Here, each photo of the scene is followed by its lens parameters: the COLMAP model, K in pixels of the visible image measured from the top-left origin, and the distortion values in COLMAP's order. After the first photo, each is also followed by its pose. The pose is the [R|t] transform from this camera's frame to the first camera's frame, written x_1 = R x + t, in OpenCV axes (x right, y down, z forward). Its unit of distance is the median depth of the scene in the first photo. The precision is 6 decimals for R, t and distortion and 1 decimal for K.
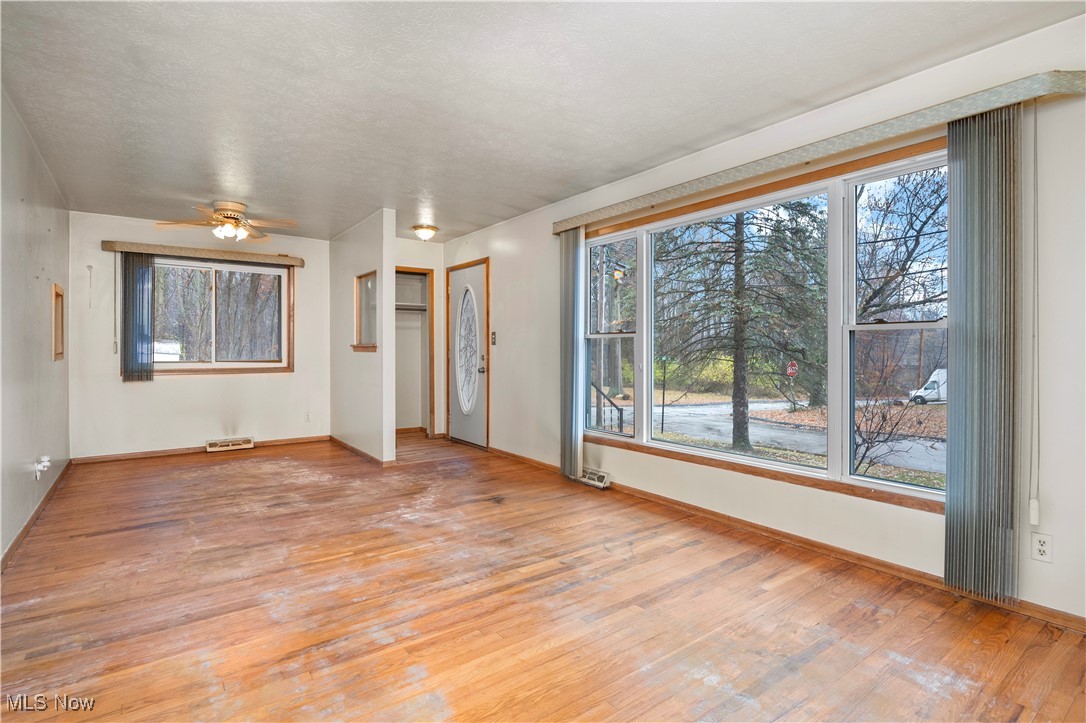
lens RADIAL K [[525.5, 0, 541.7], [0, 525.5, 352.6], [0, 0, 1]] dist [-0.019360, 0.000448]
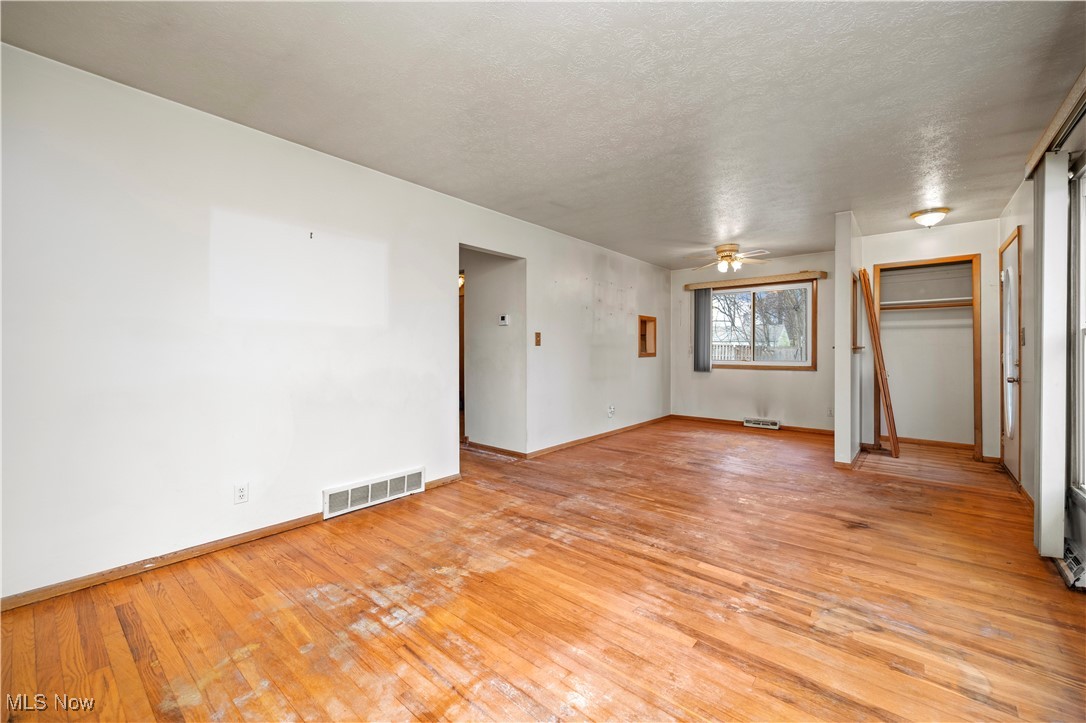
lens RADIAL K [[417.8, 0, 539.2], [0, 417.8, 347.7], [0, 0, 1]] dist [-0.004149, -0.000175]
pose [[0.244299, -0.005520, -0.969684, 0.608953], [-0.008797, 0.999930, -0.007909, -0.003491], [0.969660, 0.010462, 0.244233, 0.429444]]
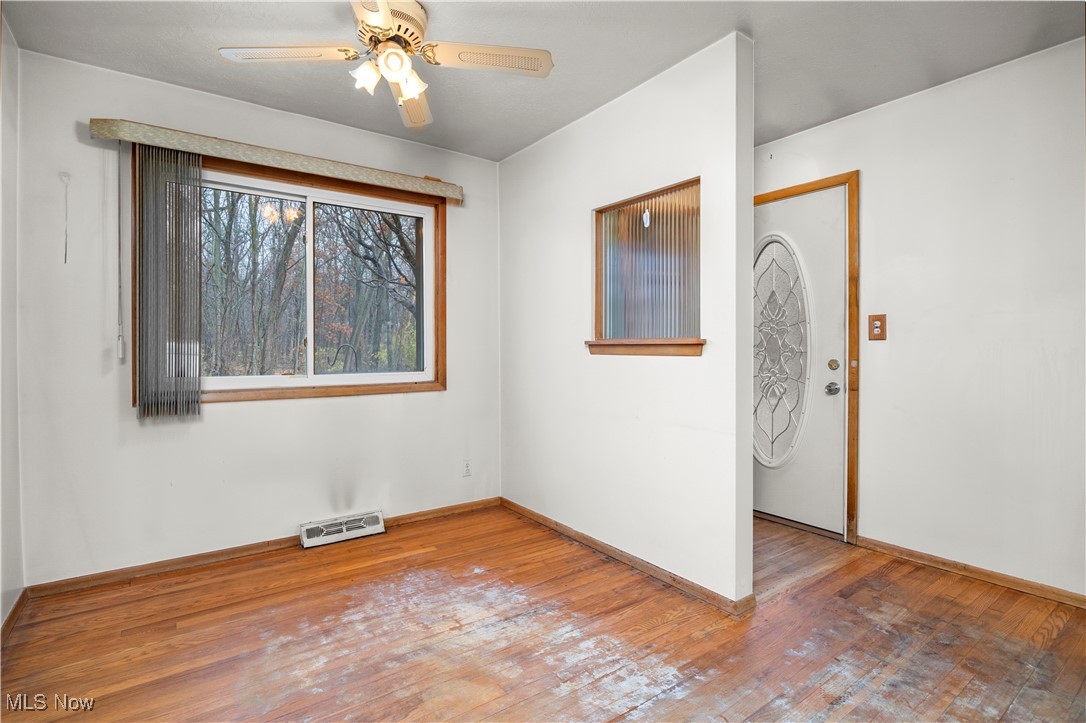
lens RADIAL K [[525.5, 0, 574.6], [0, 525.5, 357.1], [0, 0, 1]] dist [-0.019360, 0.000448]
pose [[0.999916, -0.001937, 0.012812, -0.785447], [0.001773, 0.999916, 0.012836, -0.011589], [-0.012836, -0.012812, 0.999836, 0.993507]]
